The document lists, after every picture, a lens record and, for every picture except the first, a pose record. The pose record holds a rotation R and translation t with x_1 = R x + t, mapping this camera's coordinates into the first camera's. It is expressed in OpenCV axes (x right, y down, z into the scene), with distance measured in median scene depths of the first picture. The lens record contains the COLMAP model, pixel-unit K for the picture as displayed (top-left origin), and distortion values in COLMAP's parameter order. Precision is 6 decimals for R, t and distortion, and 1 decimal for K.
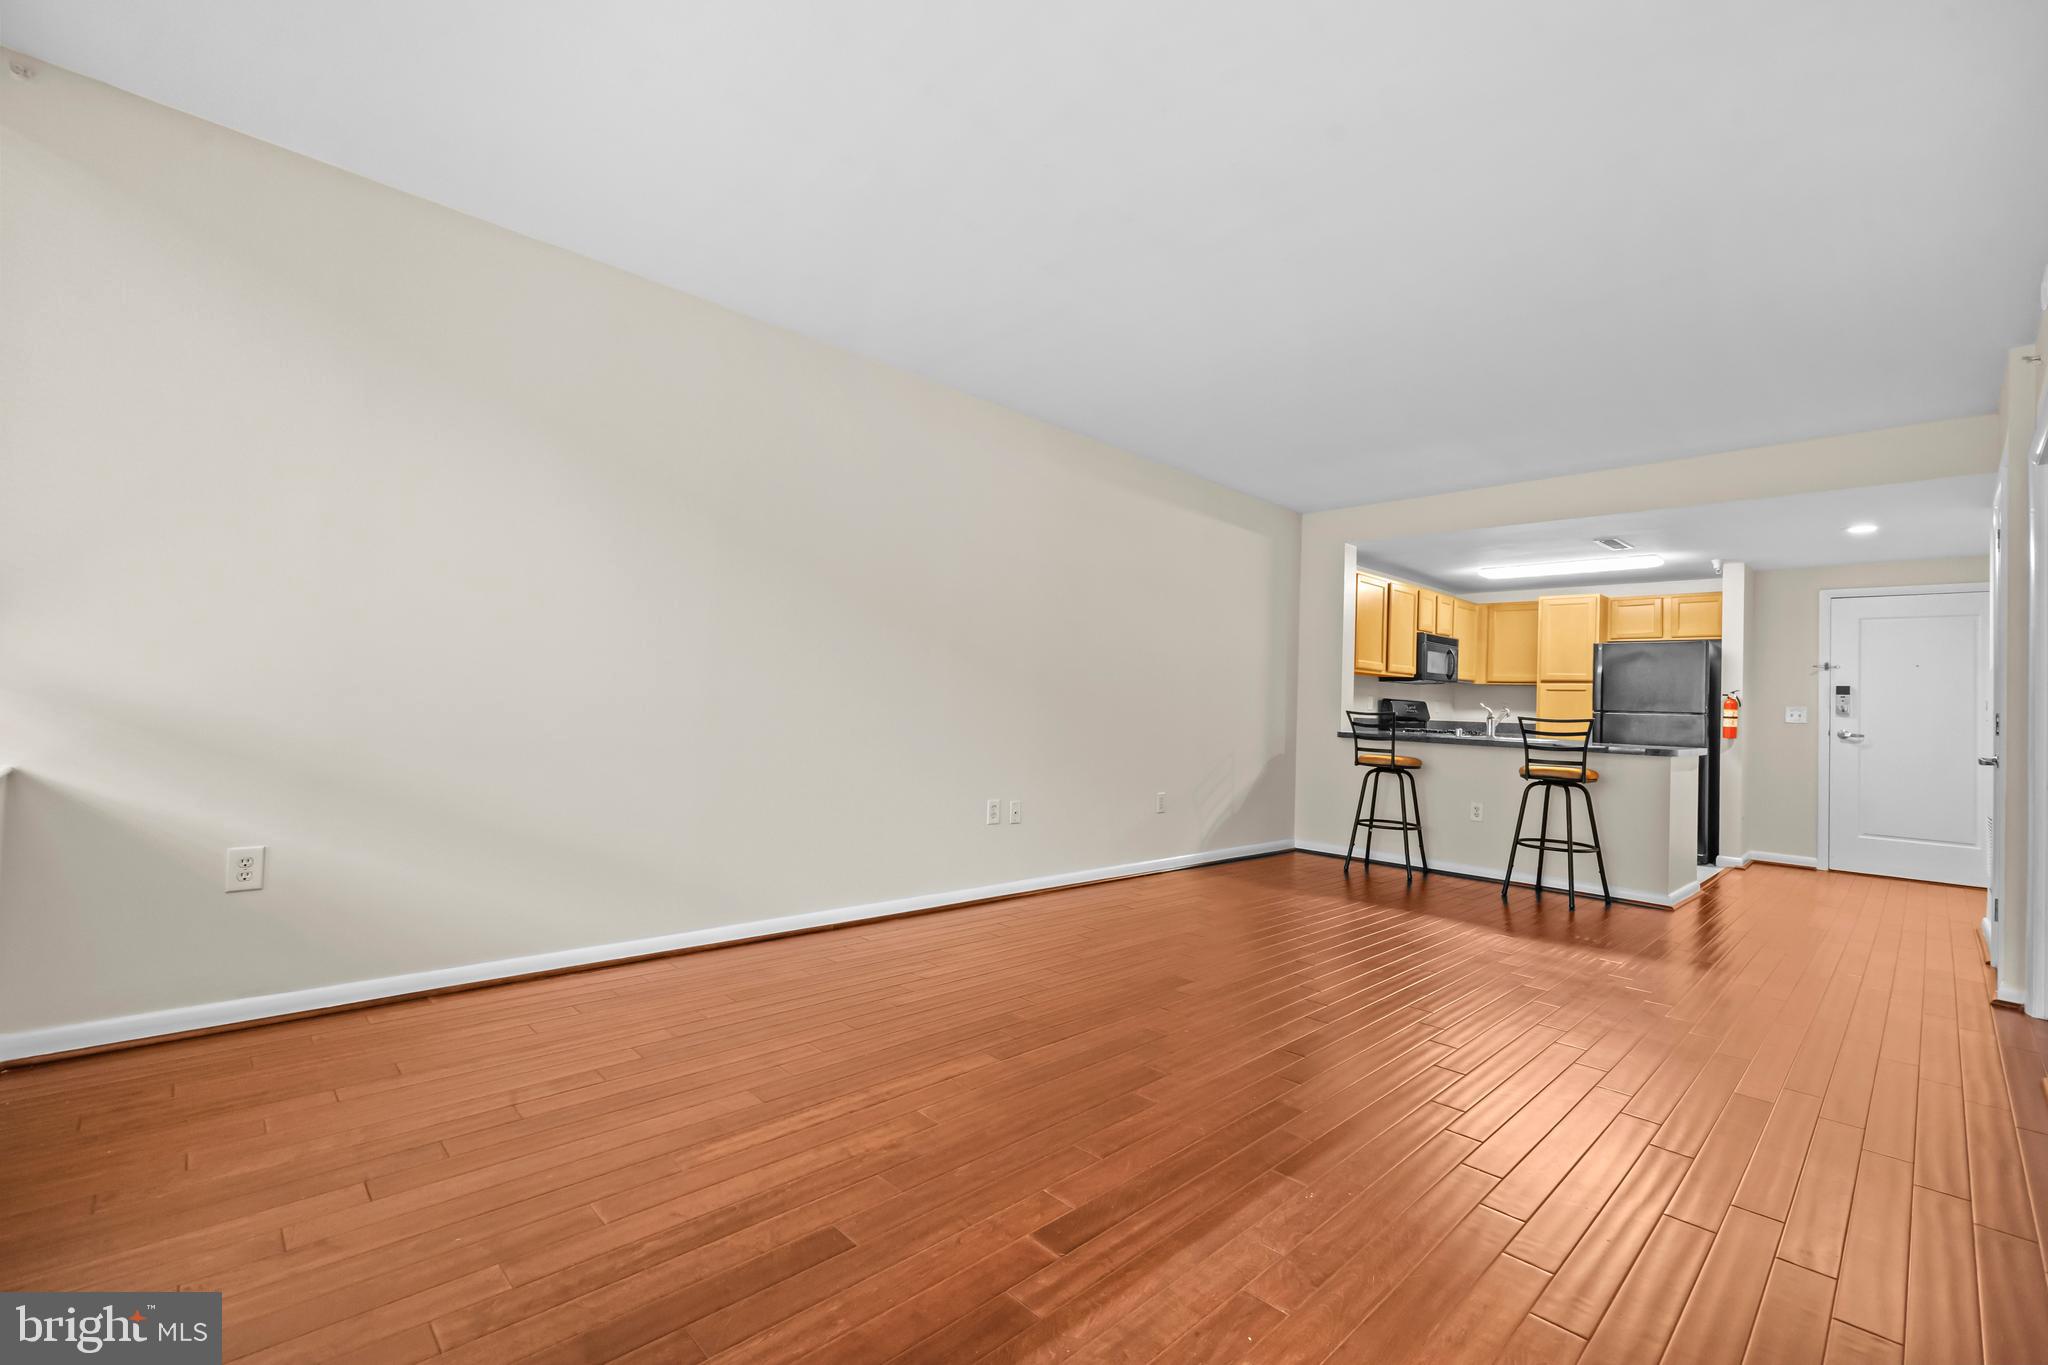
lens RADIAL K [[883.5, 0, 1024.0], [0, 883.5, 682.5], [0, 0, 1]] dist [-0.001185, -0.000114]
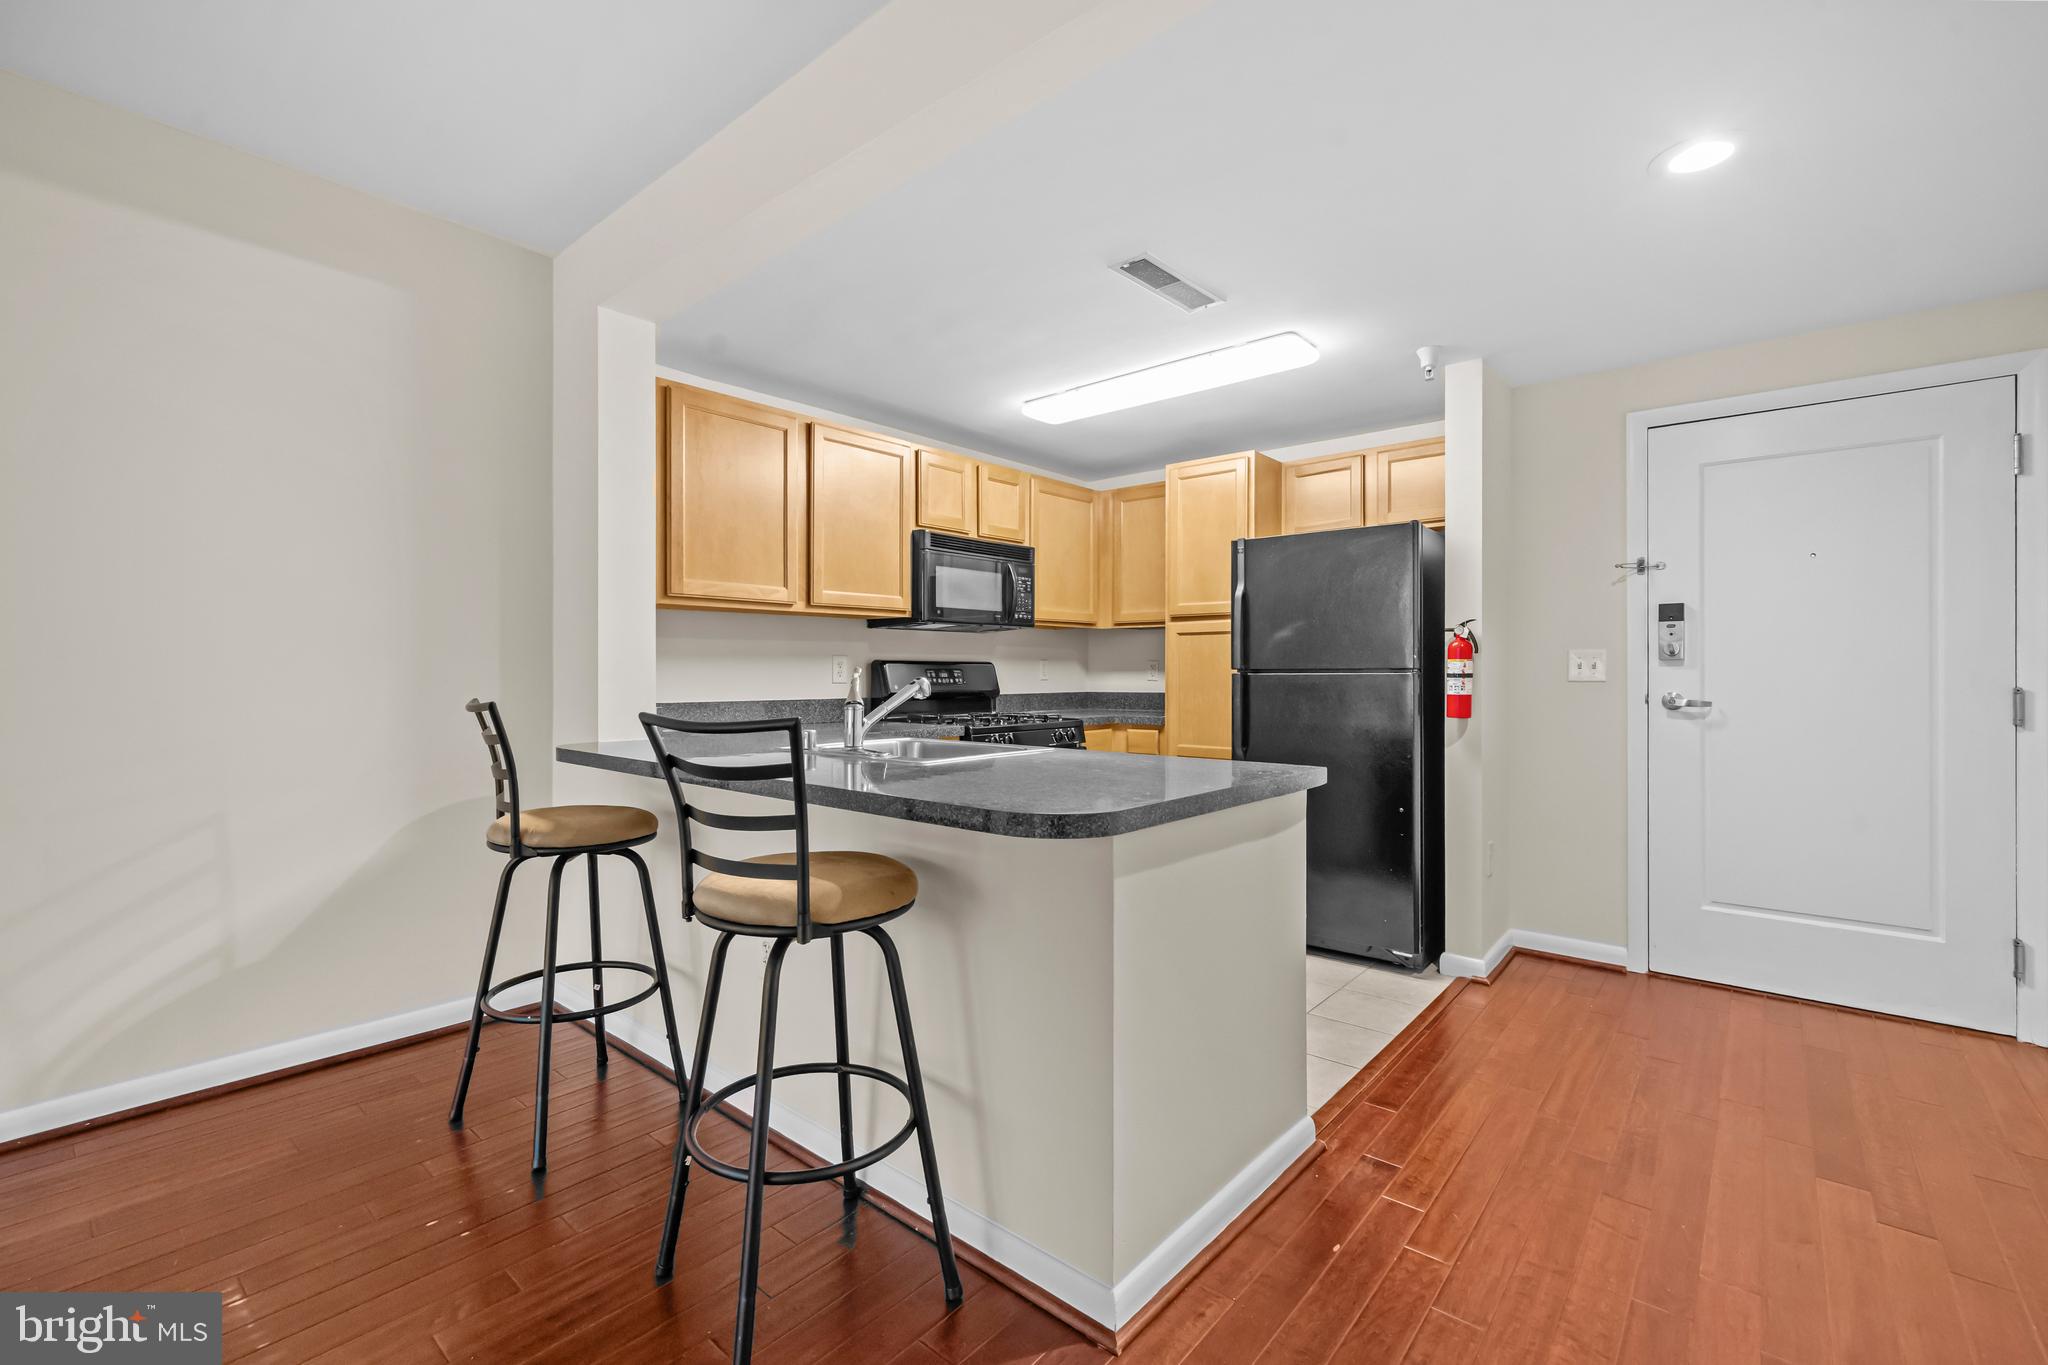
lens RADIAL K [[893.6, 0, 1014.0], [0, 893.6, 677.4], [0, 0, 1]] dist [0.000597, 0.000197]
pose [[0.994708, -0.038159, 0.095388, 0.500407], [0.035097, 0.998820, 0.033577, 0.015239], [-0.096557, -0.030051, 0.994874, 0.523374]]
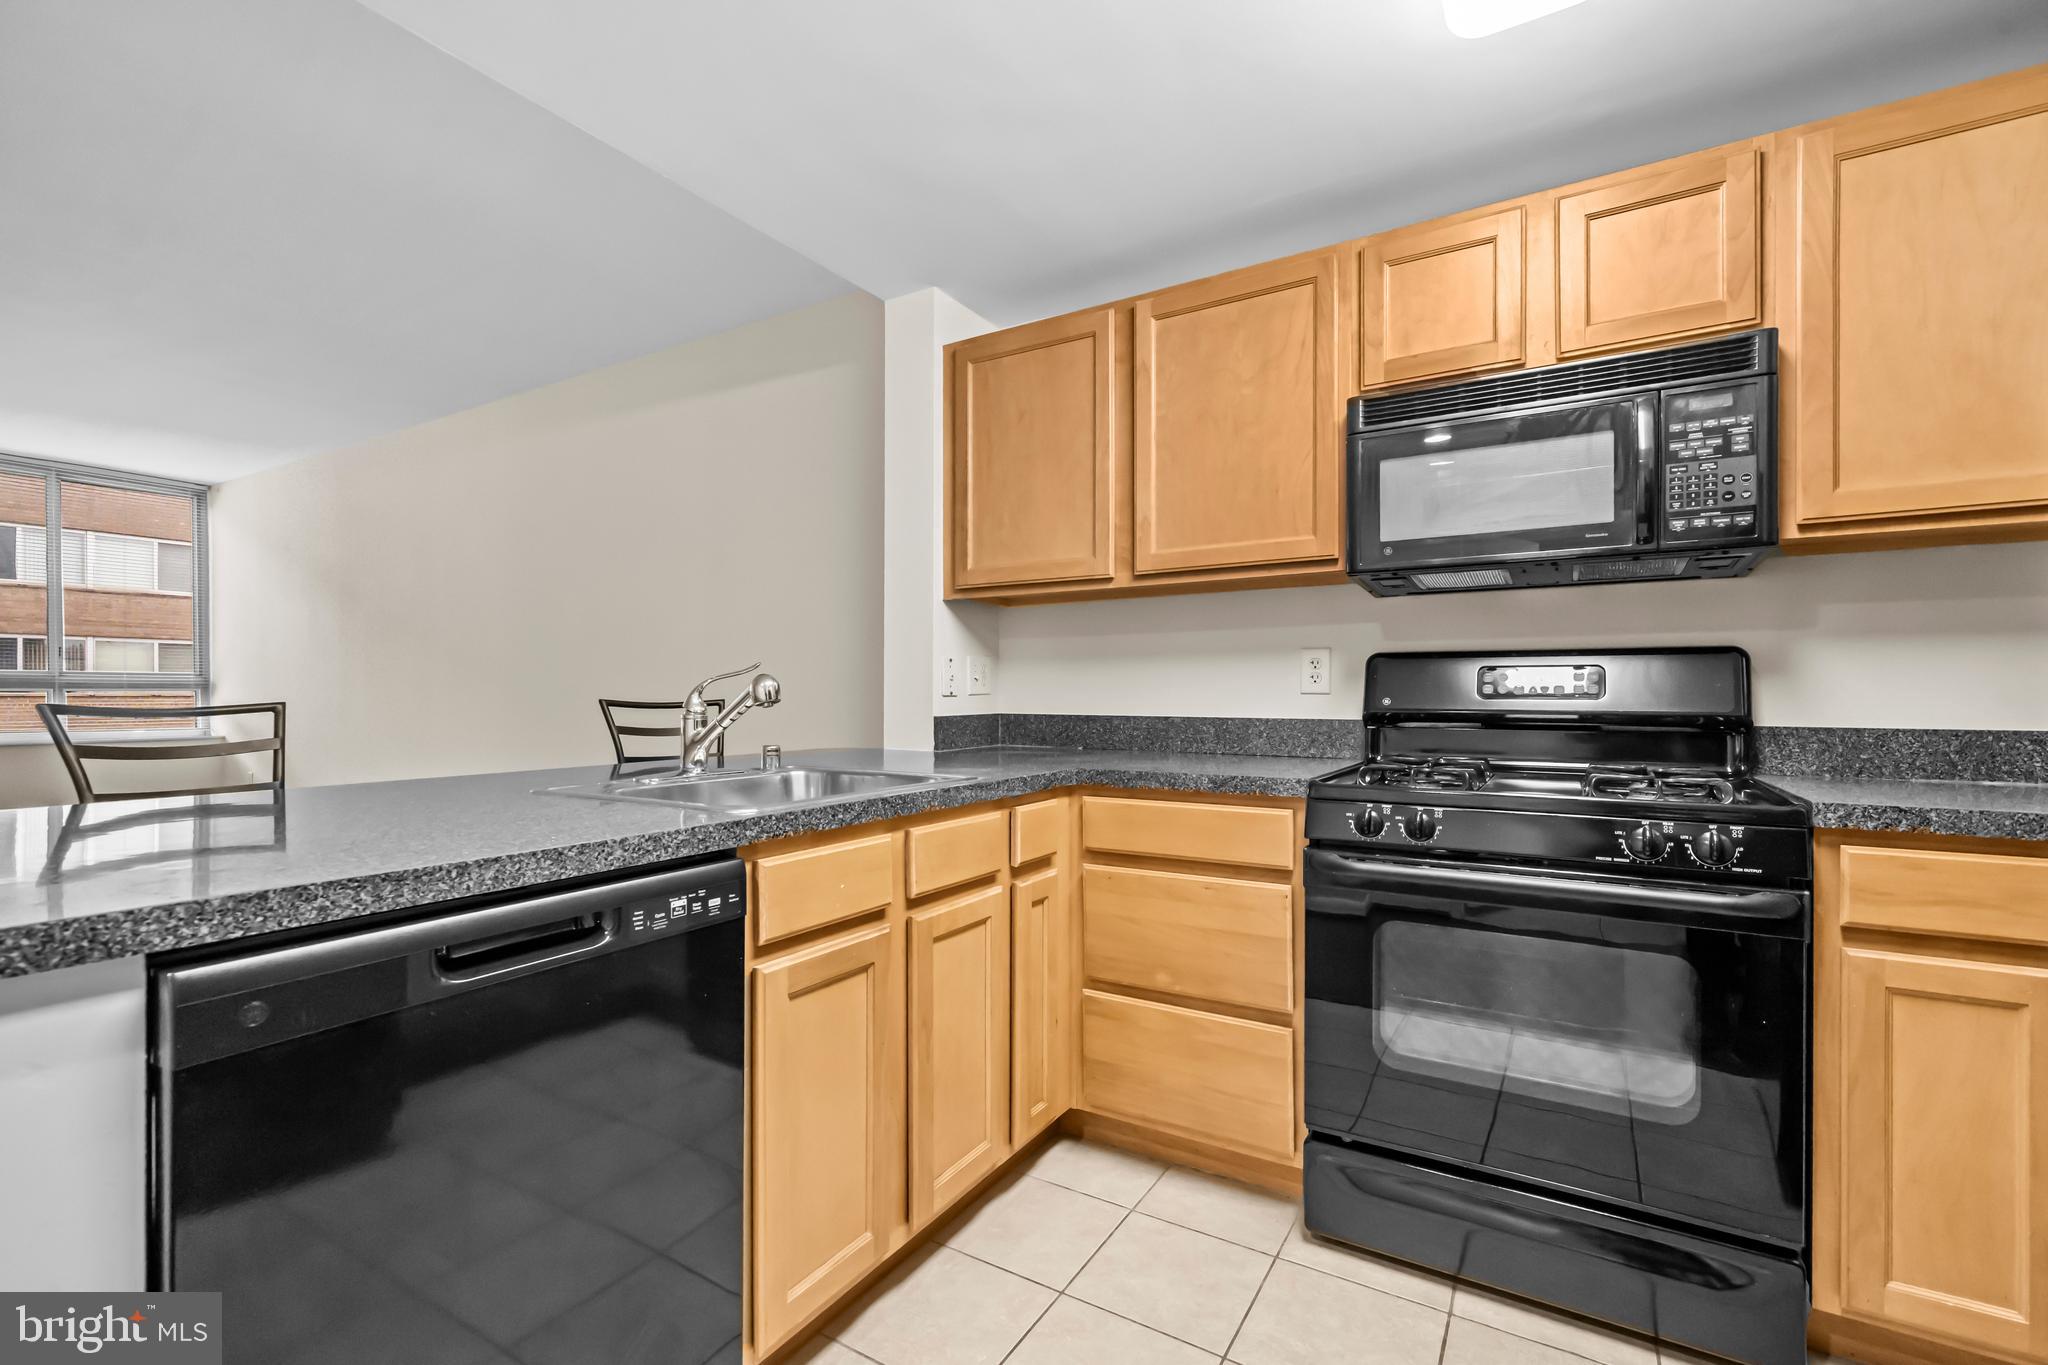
lens RADIAL K [[907.3, 0, 1020.8], [0, 907.3, 698.5], [0, 0, 1]] dist [-0.000427, -0.000061]
pose [[0.261039, -0.037901, -0.964584, 0.763847], [0.028866, 0.999089, -0.031445, 0.044858], [0.964897, -0.019635, 0.261895, 0.915788]]
